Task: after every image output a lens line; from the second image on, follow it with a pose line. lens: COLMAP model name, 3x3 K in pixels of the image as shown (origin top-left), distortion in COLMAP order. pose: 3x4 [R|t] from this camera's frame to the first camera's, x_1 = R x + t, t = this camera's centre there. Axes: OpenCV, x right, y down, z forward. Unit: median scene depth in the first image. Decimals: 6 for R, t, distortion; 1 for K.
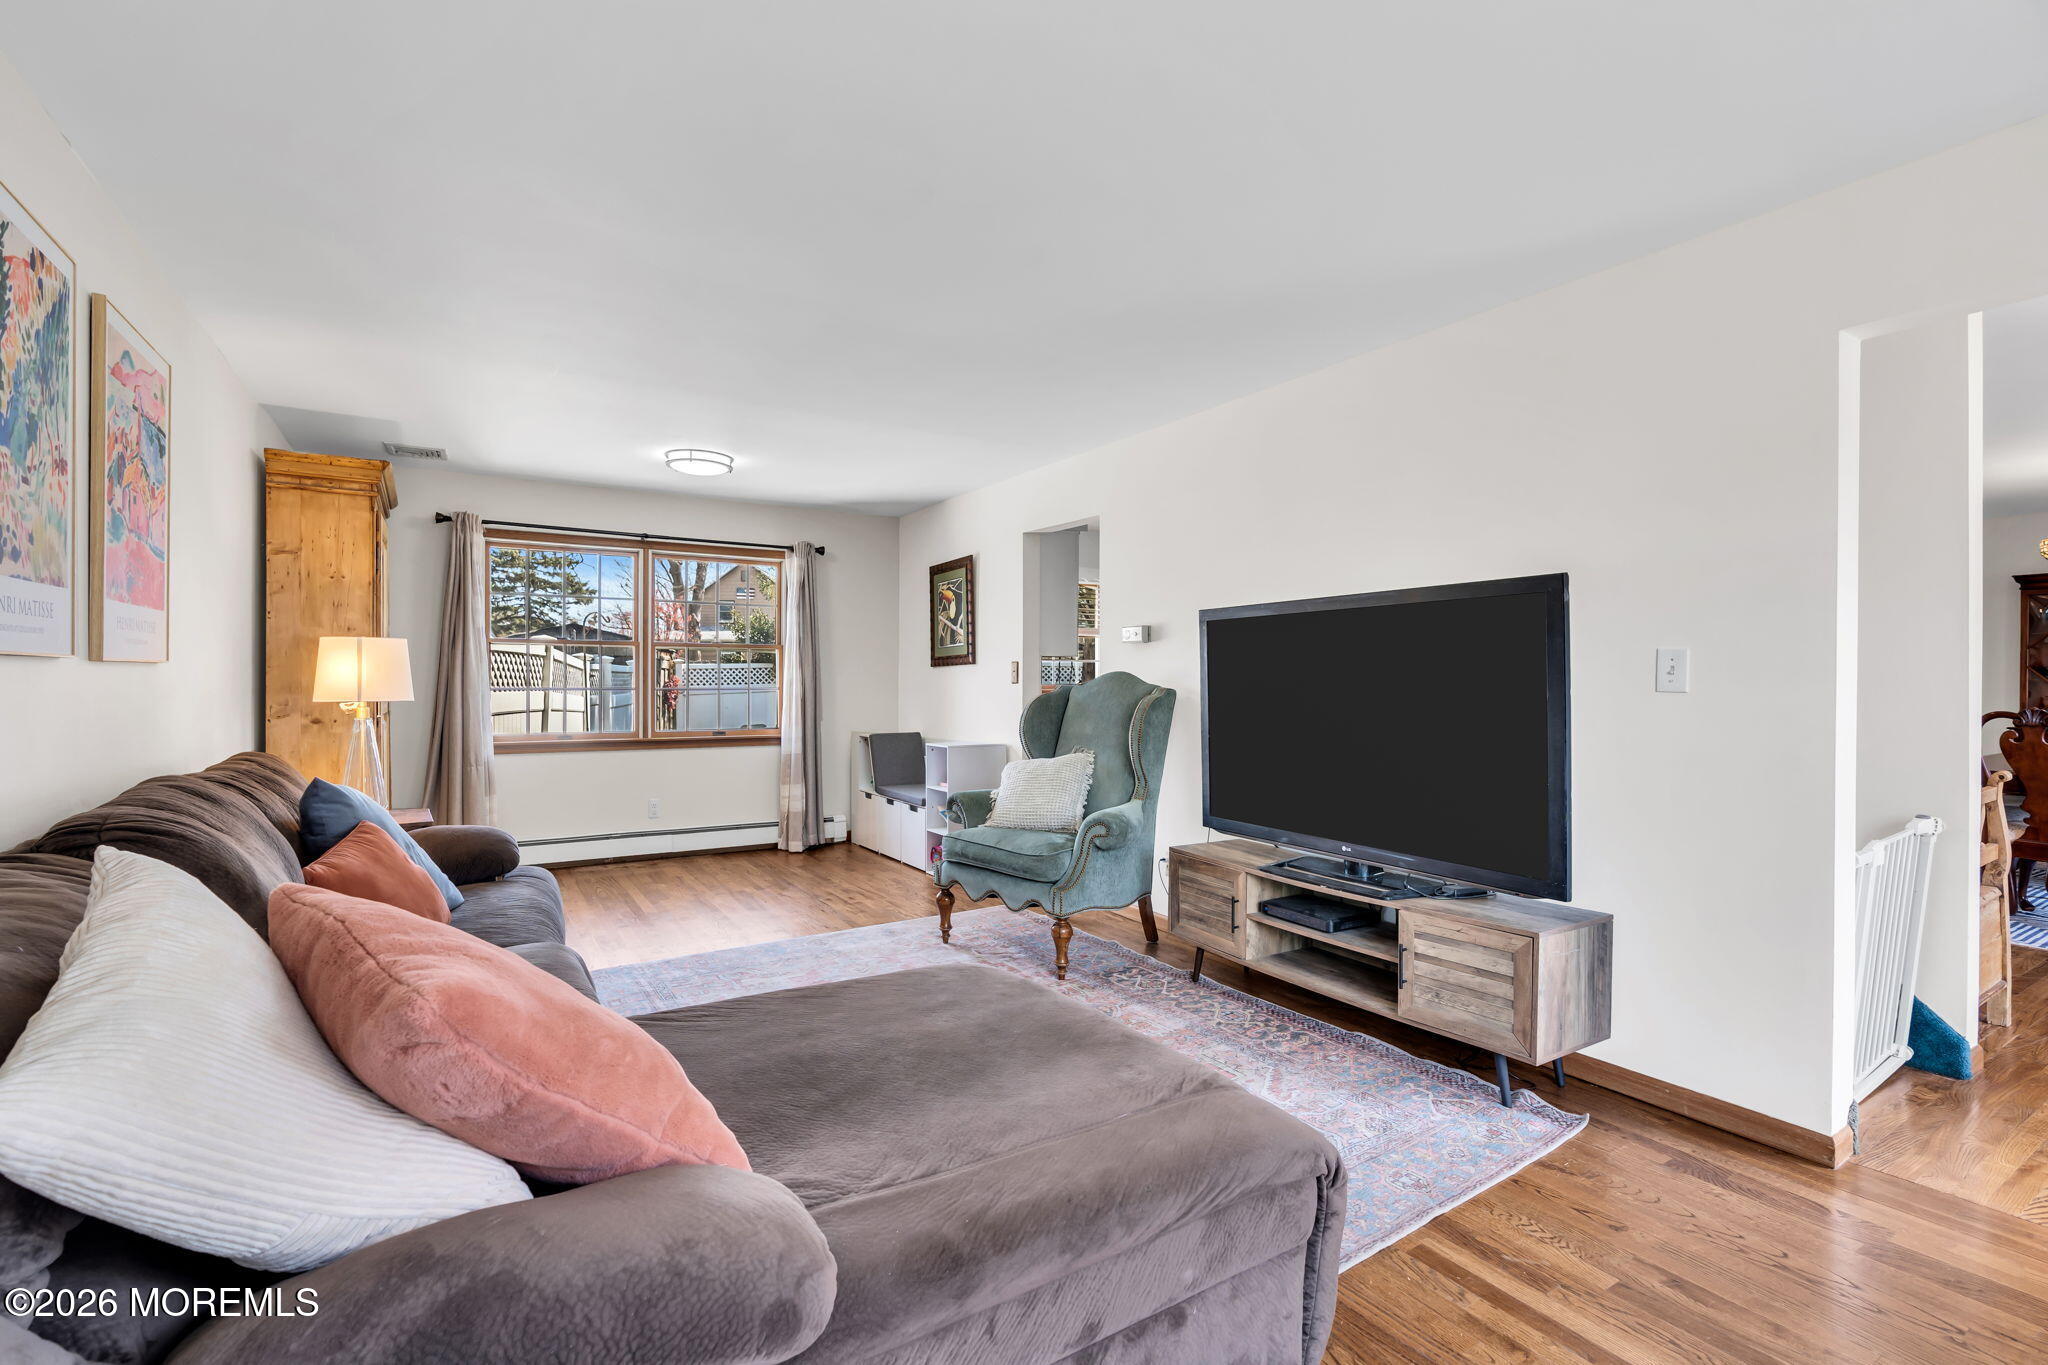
lens RADIAL K [[930.1, 0, 1030.2], [0, 930.1, 682.8], [0, 0, 1]] dist [-0.002680, -0.000199]
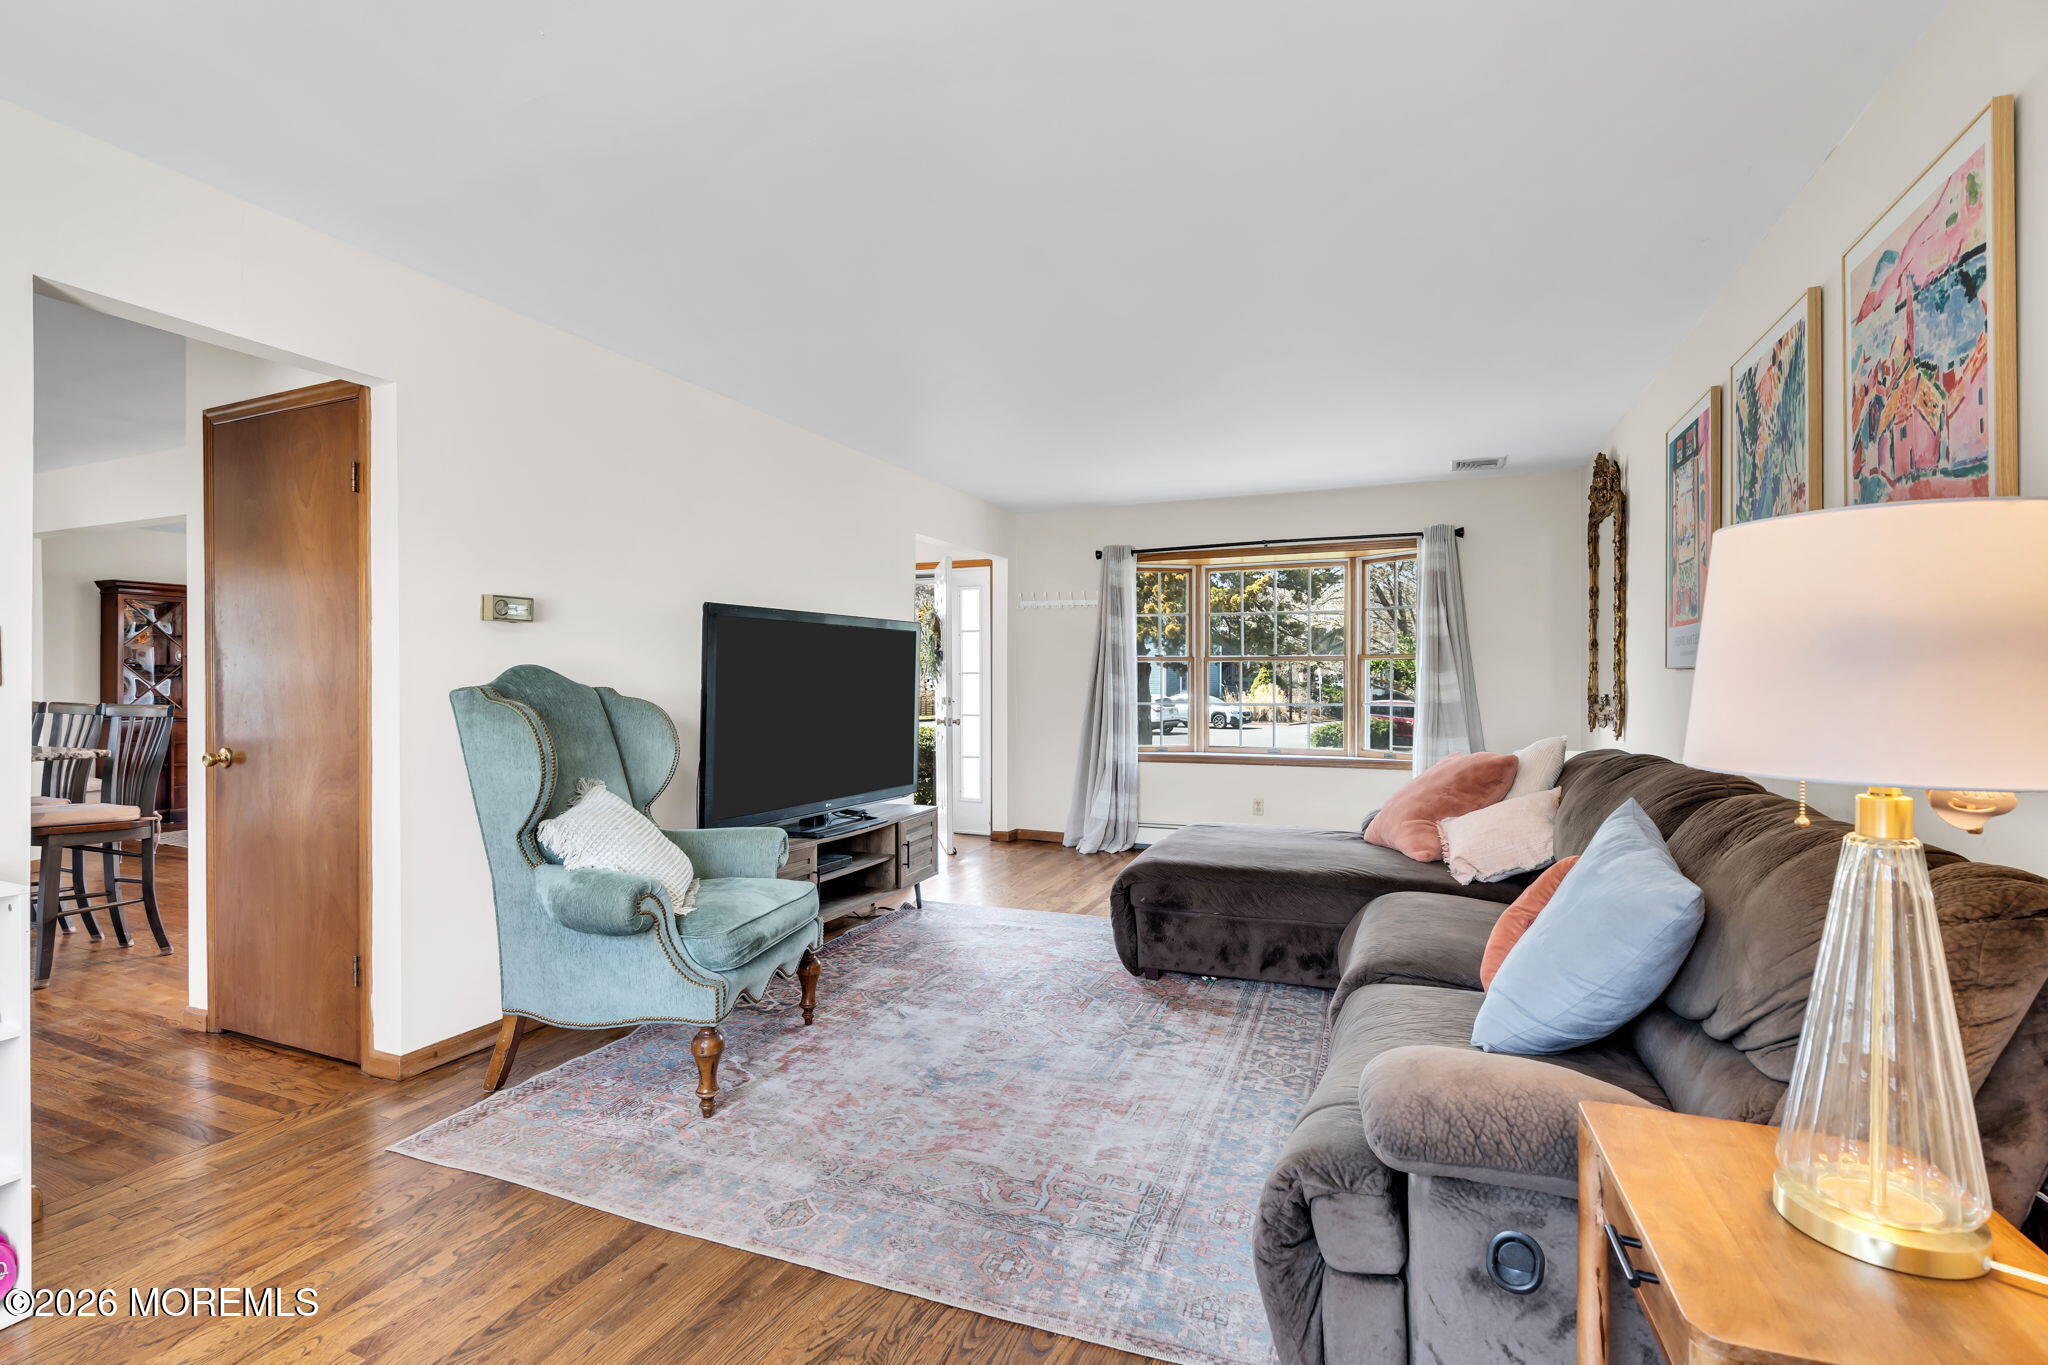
lens RADIAL K [[930.1, 0, 1030.2], [0, 930.1, 682.8], [0, 0, 1]] dist [-0.002680, -0.000199]
pose [[-0.582558, -0.002990, 0.812784, -0.778057], [0.001361, 0.999988, 0.004654, -0.000809], [-0.812788, 0.003817, -0.582547, 1.321825]]
